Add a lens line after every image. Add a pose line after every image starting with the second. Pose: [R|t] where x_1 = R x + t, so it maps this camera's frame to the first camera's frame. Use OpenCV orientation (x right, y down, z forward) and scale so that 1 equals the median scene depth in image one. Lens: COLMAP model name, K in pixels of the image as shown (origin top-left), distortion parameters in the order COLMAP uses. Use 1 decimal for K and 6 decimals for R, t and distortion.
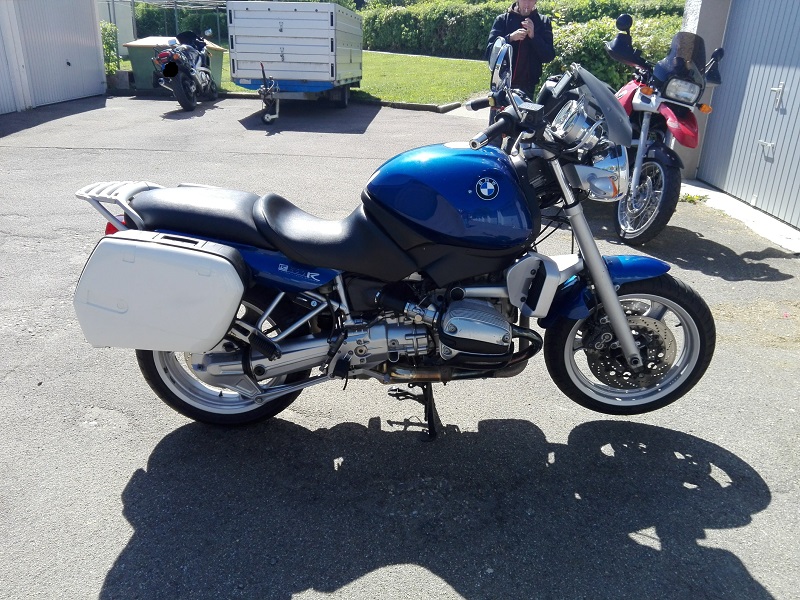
lens RADIAL K [[624.3, 0, 400.0], [0, 624.3, 300.0], [0, 0, 1]] dist [-0.003253, -0.000625]
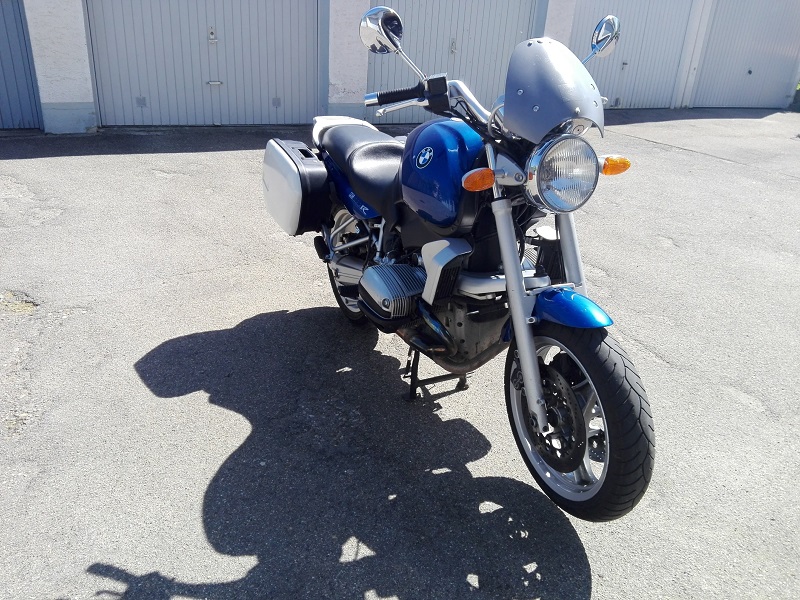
lens RADIAL K [[624.3, 0, 400.0], [0, 624.3, 300.0], [0, 0, 1]] dist [-0.003253, -0.000625]
pose [[0.475990, 0.366568, -0.799413, 0.849534], [-0.382155, 0.904899, 0.187393, -0.121427], [0.792081, 0.216302, 0.570808, 0.375373]]
